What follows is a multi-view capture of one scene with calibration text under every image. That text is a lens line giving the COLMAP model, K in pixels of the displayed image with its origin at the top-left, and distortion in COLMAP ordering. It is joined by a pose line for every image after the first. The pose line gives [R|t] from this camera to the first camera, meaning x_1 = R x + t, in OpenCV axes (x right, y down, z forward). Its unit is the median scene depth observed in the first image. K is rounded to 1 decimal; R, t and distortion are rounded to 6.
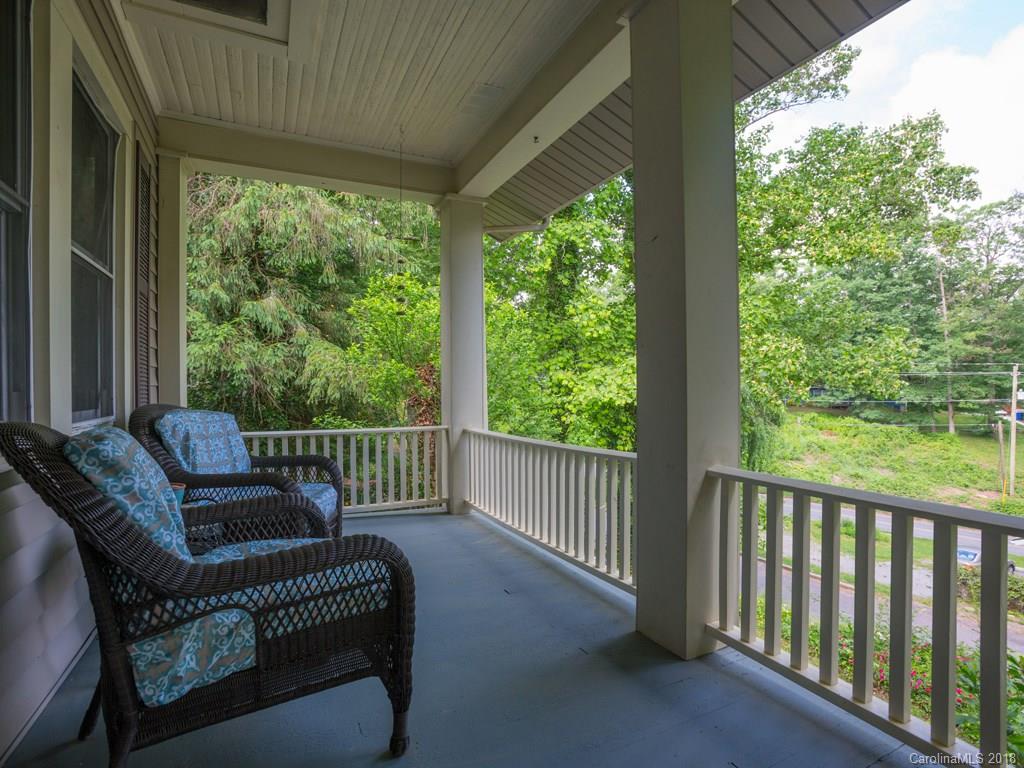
lens RADIAL K [[510.1, 0, 511.5], [0, 510.1, 387.1], [0, 0, 1]] dist [-0.080746, 0.040379]
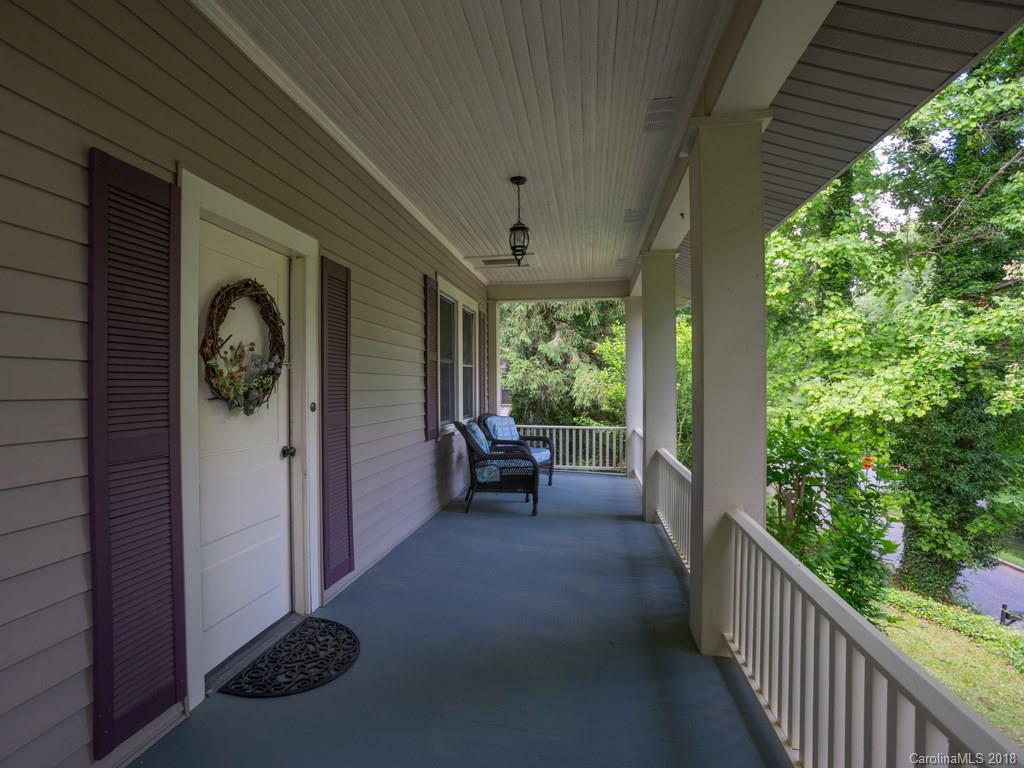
lens RADIAL K [[510.1, 0, 511.5], [0, 510.1, 387.1], [0, 0, 1]] dist [-0.080746, 0.040379]
pose [[0.824639, 0.011459, -0.565543, 0.367077], [-0.008395, 0.999933, 0.008020, -0.049905], [0.565597, -0.001866, 0.824680, -0.461007]]
